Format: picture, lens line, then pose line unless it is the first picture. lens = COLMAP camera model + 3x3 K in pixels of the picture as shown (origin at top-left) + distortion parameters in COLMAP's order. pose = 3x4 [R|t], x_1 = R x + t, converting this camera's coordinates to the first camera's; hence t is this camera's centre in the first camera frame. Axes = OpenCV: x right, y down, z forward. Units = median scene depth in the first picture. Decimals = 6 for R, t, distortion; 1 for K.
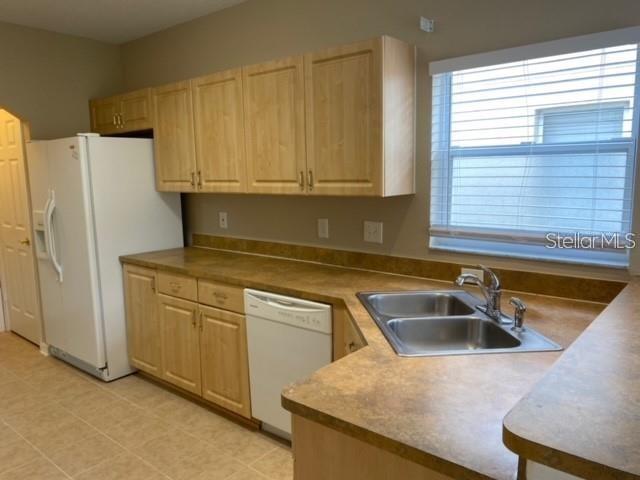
lens RADIAL K [[495.0, 0, 320.0], [0, 495.0, 240.0], [0, 0, 1]] dist [0.004094, -0.001011]
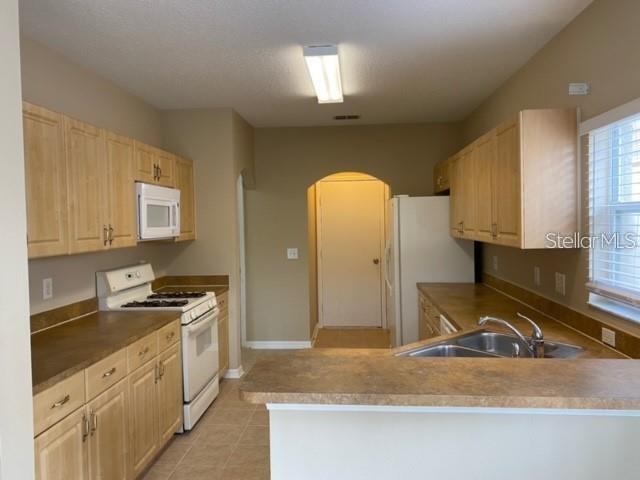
lens RADIAL K [[487.0, 0, 320.7], [0, 487.0, 230.8], [0, 0, 1]] dist [0.010043, -0.003800]
pose [[0.582191, 0.029907, -0.812502, 0.647199], [-0.113450, 0.992535, -0.044759, -0.023087], [0.805098, 0.118237, 0.581238, -0.008003]]
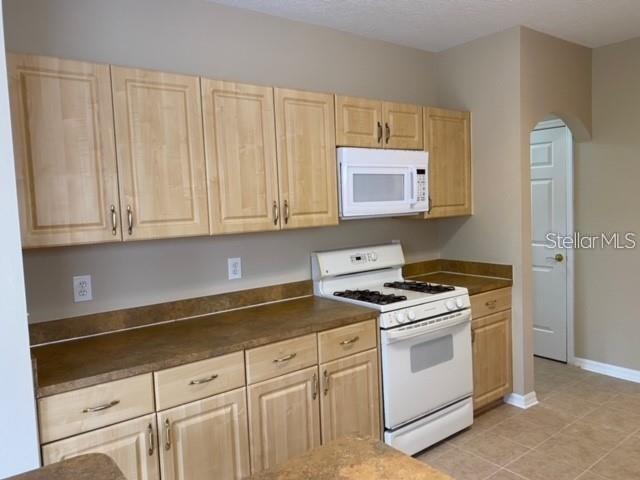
lens RADIAL K [[487.0, 0, 320.7], [0, 487.0, 230.8], [0, 0, 1]] dist [0.010043, -0.003800]
pose [[-0.221853, 0.092172, -0.970714, 0.378250], [-0.099049, 0.988242, 0.116474, -0.088721], [0.970036, 0.121988, -0.210115, 0.511083]]
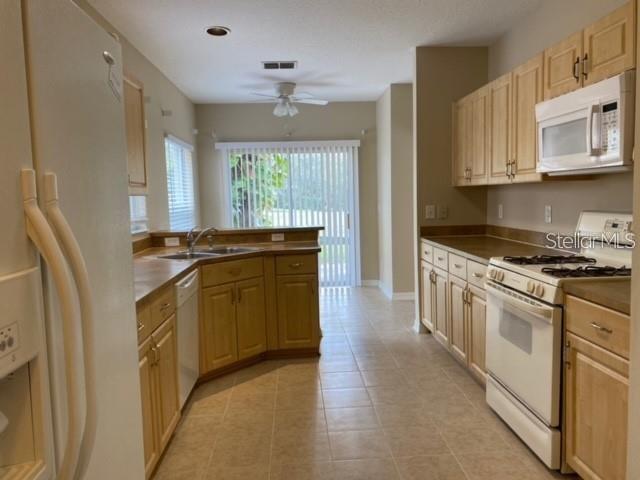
lens RADIAL K [[495.0, 0, 320.0], [0, 495.0, 240.0], [0, 0, 1]] dist [0.004094, -0.001011]
pose [[-0.679525, -0.027116, 0.733151, -1.052896], [0.149147, 0.973343, 0.174238, -0.115889], [-0.718332, 0.227746, -0.657367, 1.371644]]
